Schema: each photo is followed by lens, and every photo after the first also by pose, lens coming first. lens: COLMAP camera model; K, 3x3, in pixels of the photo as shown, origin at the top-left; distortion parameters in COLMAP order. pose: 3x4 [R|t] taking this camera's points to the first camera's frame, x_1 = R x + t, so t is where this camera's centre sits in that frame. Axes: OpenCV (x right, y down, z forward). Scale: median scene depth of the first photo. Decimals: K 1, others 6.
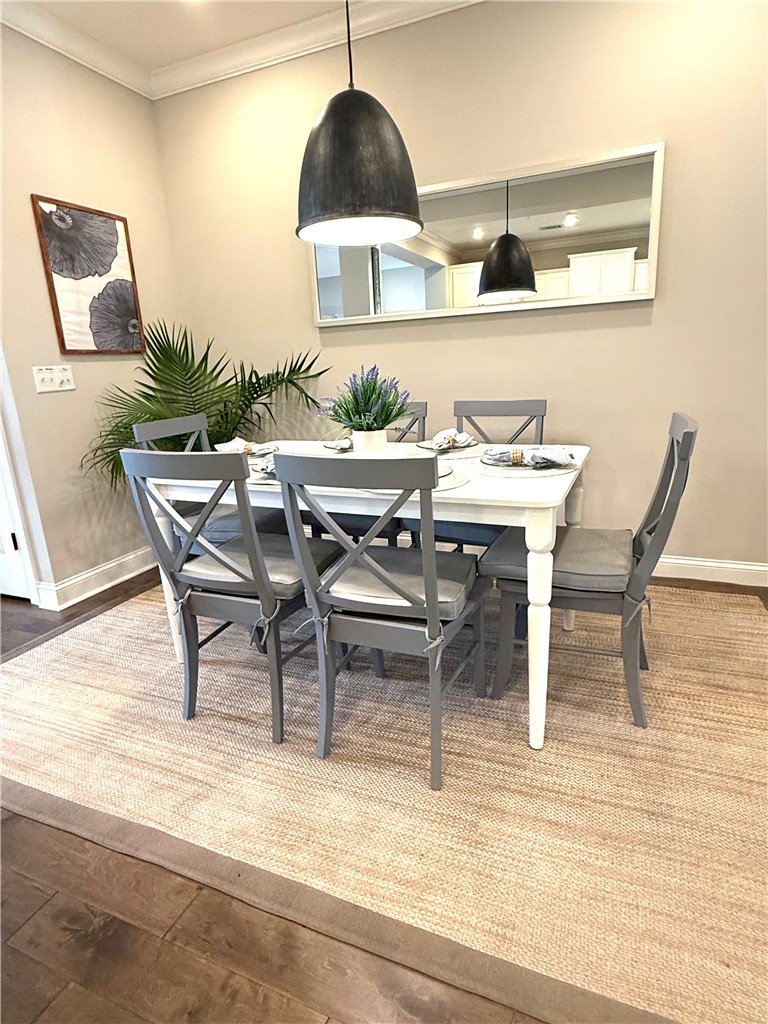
lens RADIAL K [[563.1, 0, 383.4], [0, 563.1, 511.6], [0, 0, 1]] dist [-0.002351, -0.000071]
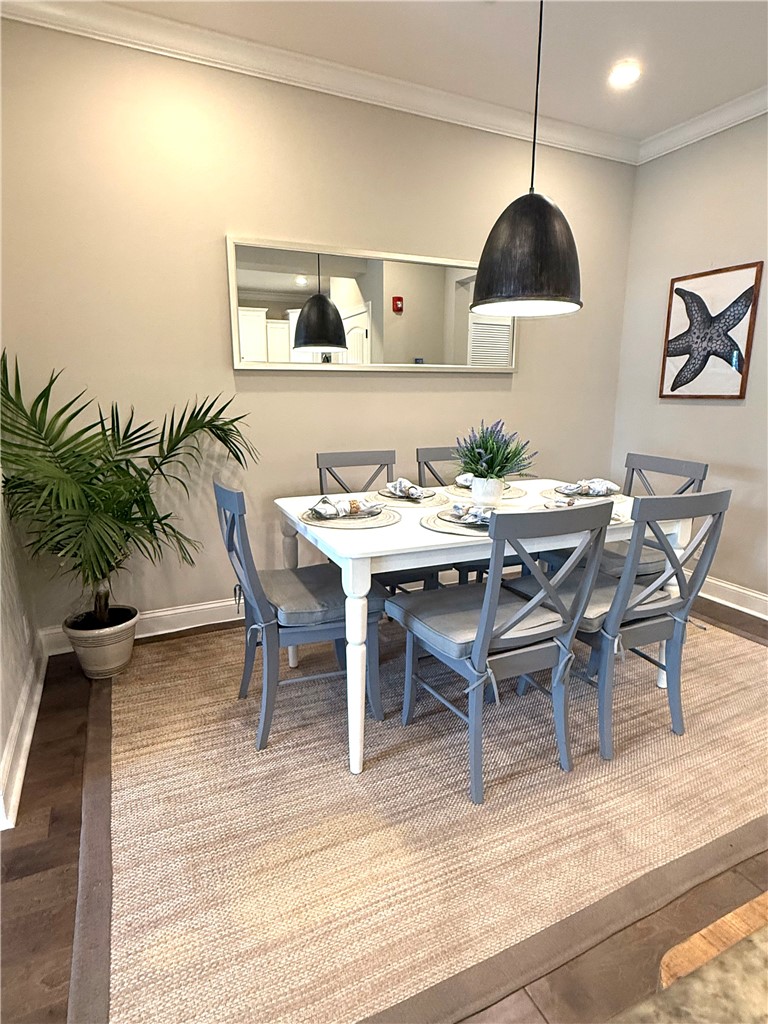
lens RADIAL K [[563.1, 0, 379.9], [0, 563.1, 514.8], [0, 0, 1]] dist [-0.002351, -0.000071]
pose [[0.663272, -0.112454, 0.739881, -0.730761], [0.159336, 0.987198, 0.007205, -0.084054], [-0.731219, 0.113111, 0.672699, 0.308488]]
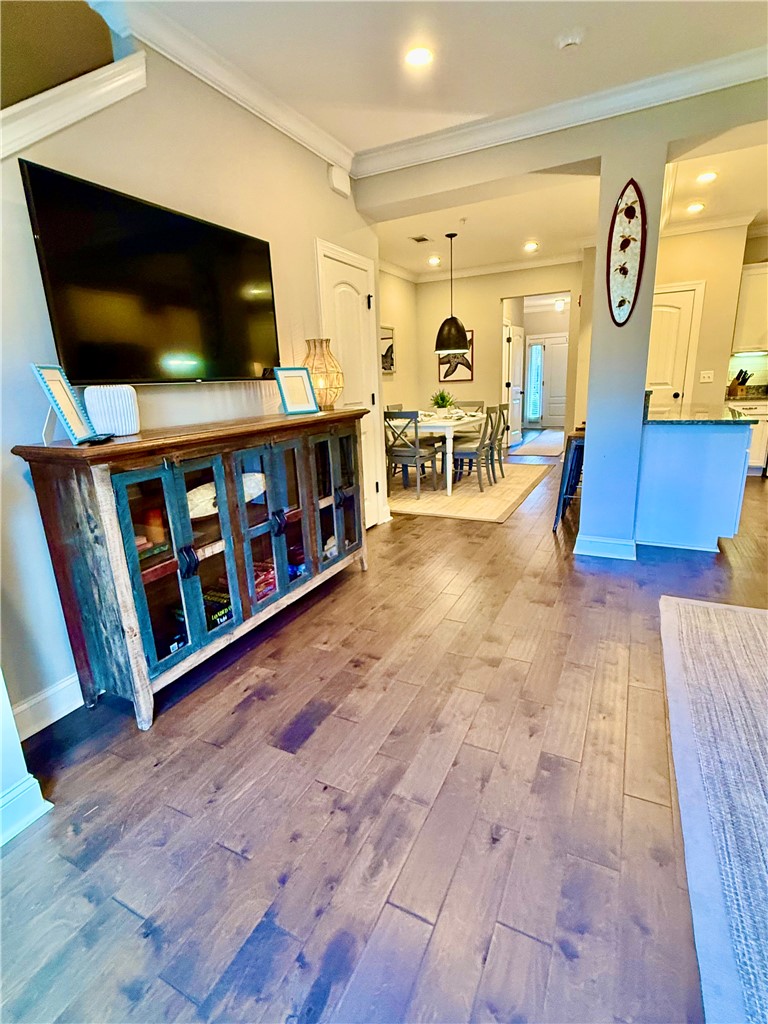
lens RADIAL K [[486.1, 0, 381.8], [0, 486.1, 511.5], [0, 0, 1]] dist [0.003041, 0.000392]
pose [[0.061180, -0.222080, 0.973107, -0.833648], [0.297015, 0.934819, 0.194669, -0.091562], [-0.952911, 0.277117, 0.123154, 0.348454]]
